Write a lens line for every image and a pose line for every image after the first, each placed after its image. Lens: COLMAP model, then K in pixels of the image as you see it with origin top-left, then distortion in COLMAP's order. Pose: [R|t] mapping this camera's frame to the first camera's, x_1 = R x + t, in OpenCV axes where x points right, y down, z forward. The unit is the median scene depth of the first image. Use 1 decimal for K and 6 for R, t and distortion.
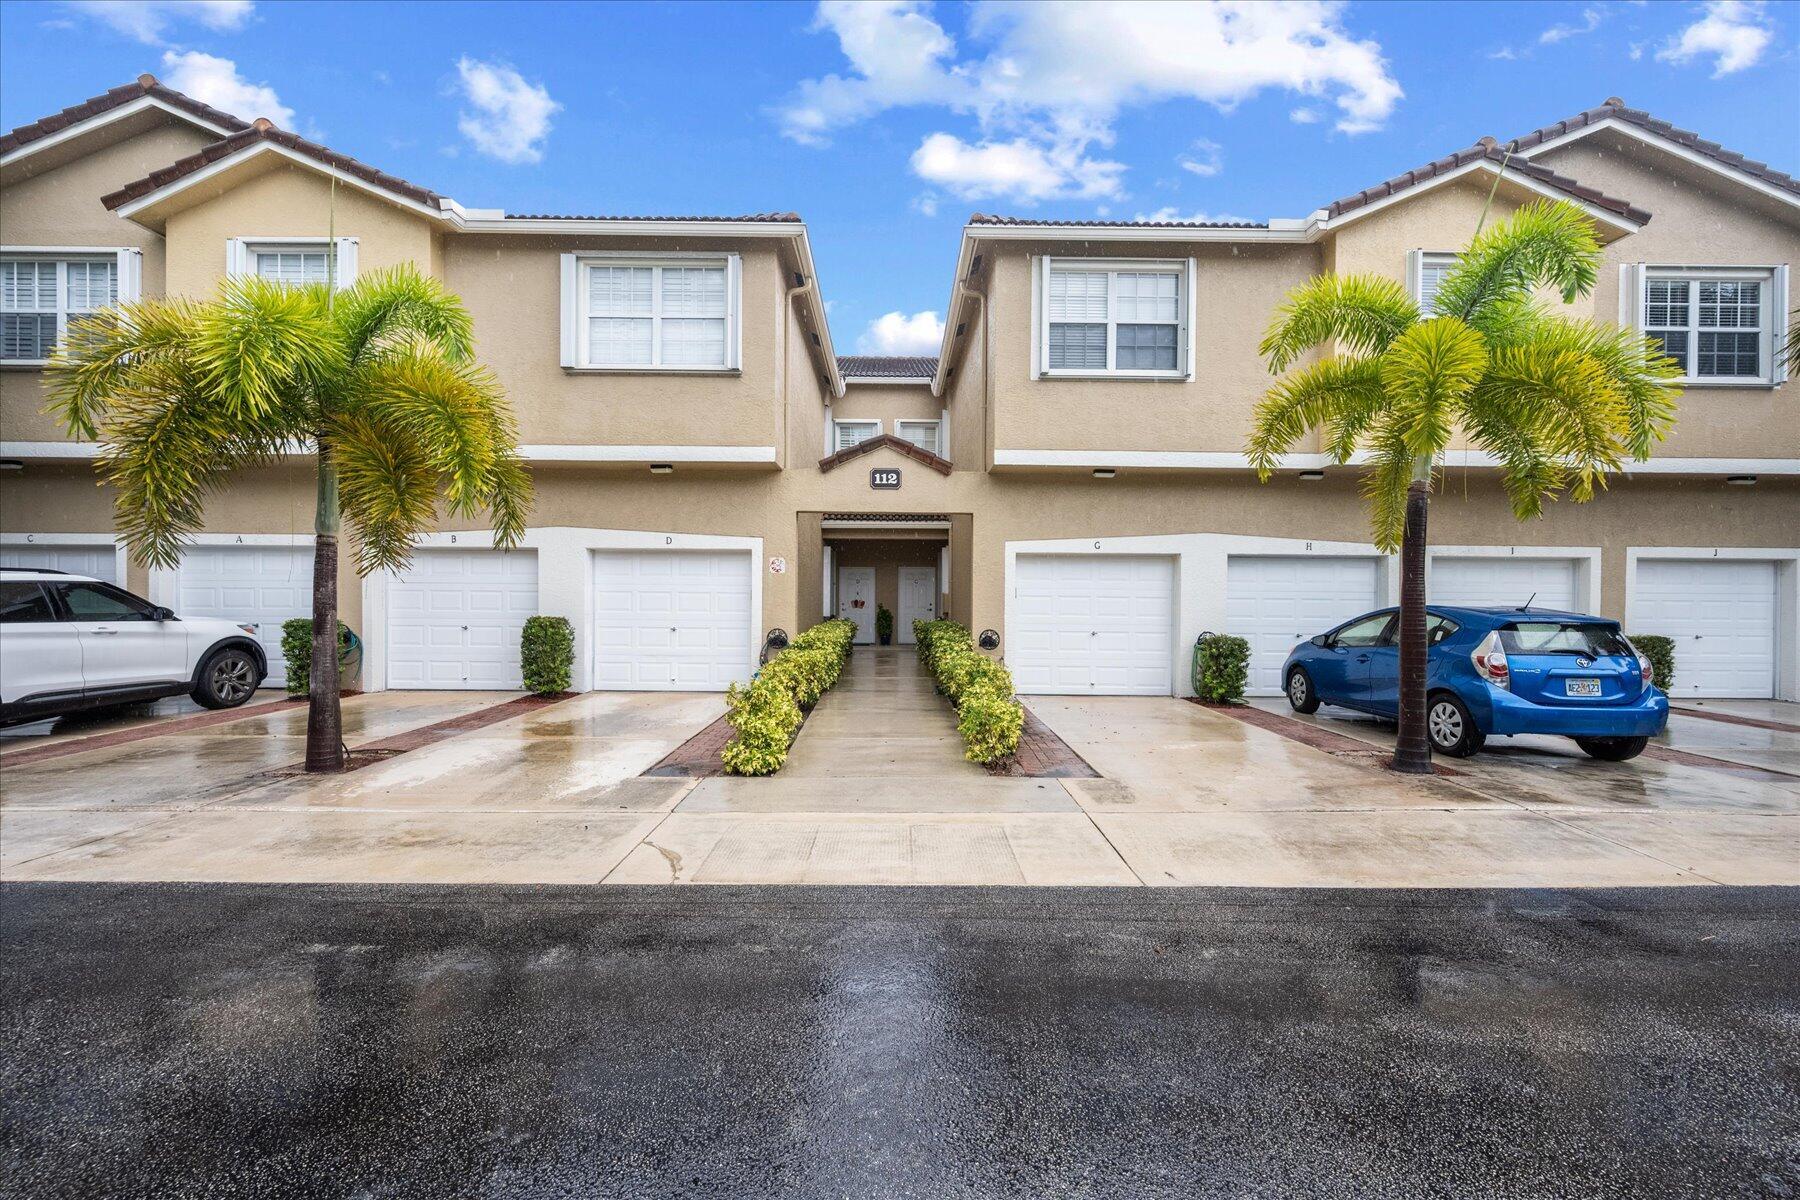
lens RADIAL K [[711.9, 0, 905.6], [0, 711.9, 597.0], [0, 0, 1]] dist [0.000184, 0.000068]
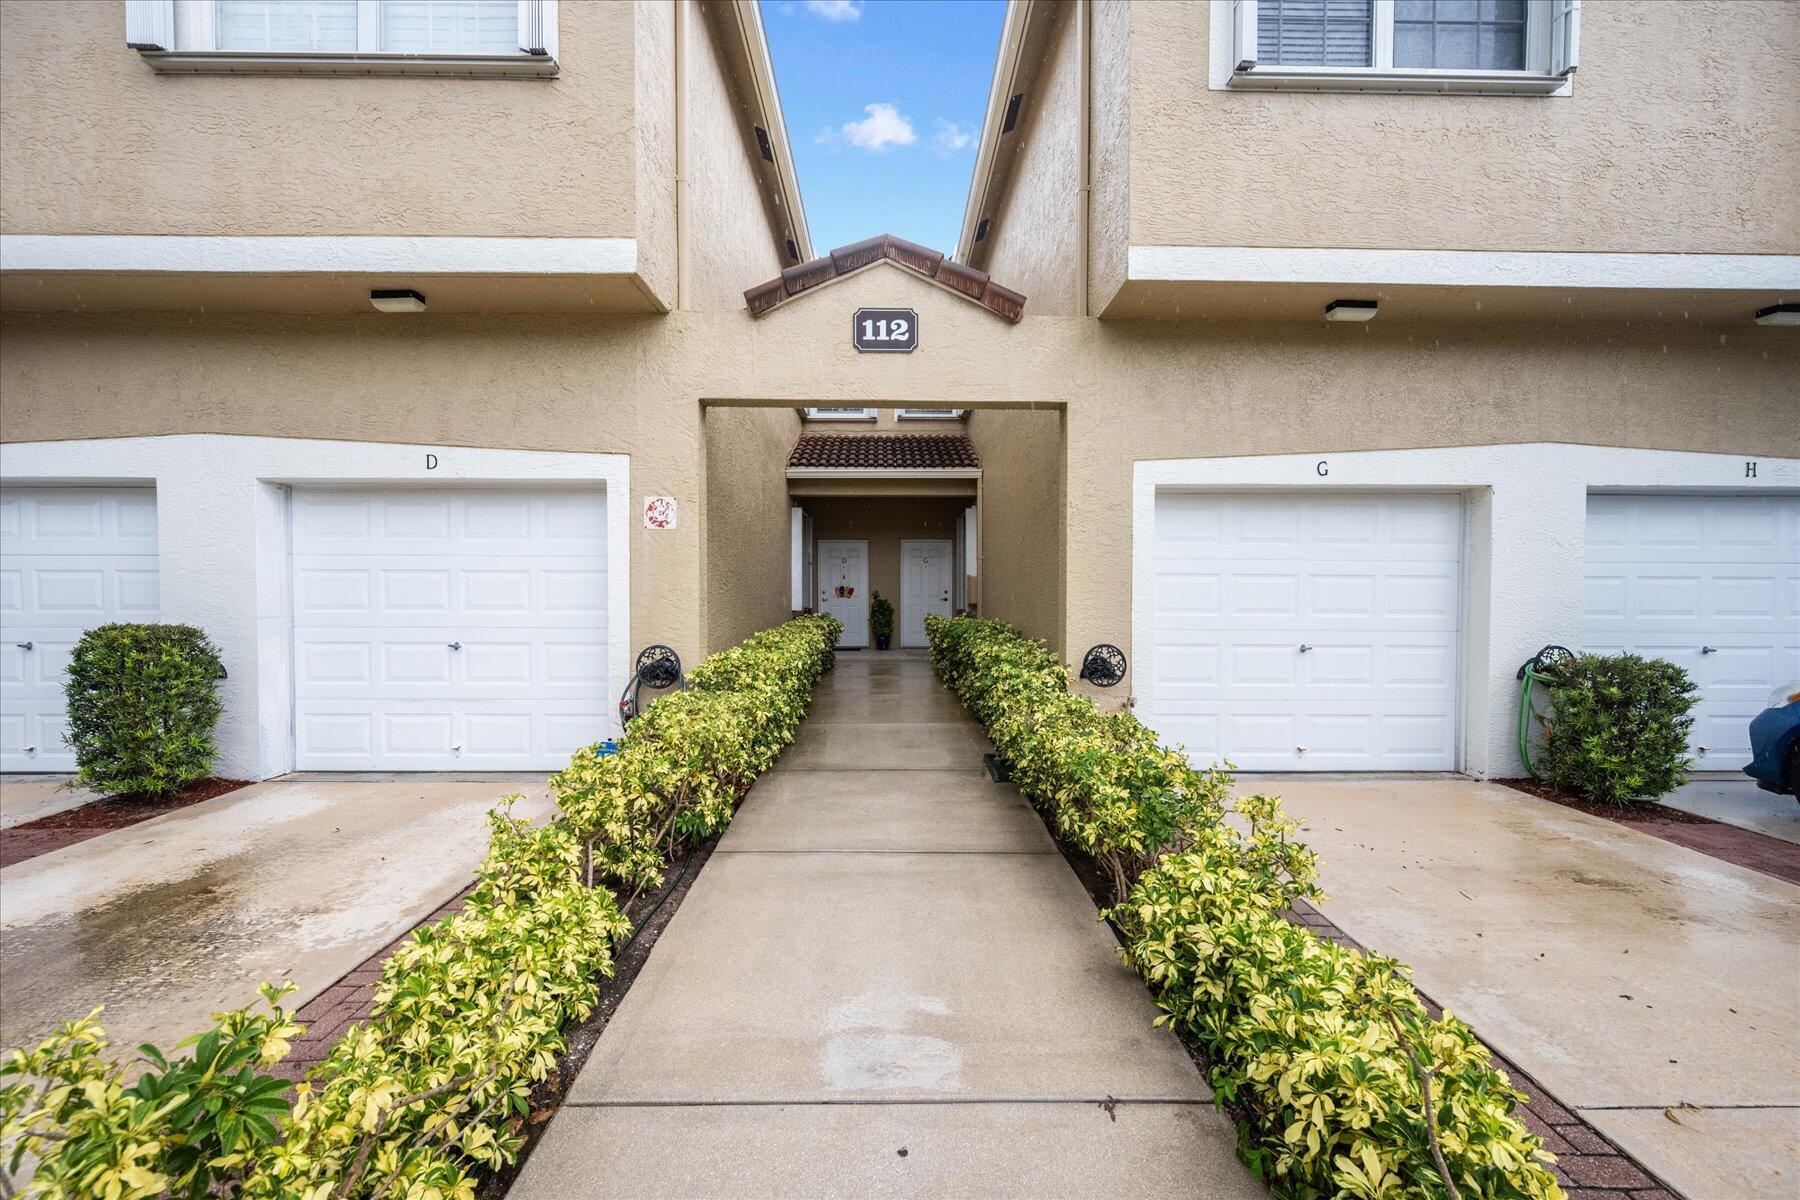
lens RADIAL K [[711.9, 0, 905.6], [0, 711.9, 597.0], [0, 0, 1]] dist [0.000184, 0.000068]
pose [[0.999961, -0.005916, 0.006579, -0.018581], [0.005797, 0.999822, 0.017928, 0.004451], [-0.006684, -0.017889, 0.999818, 0.516588]]
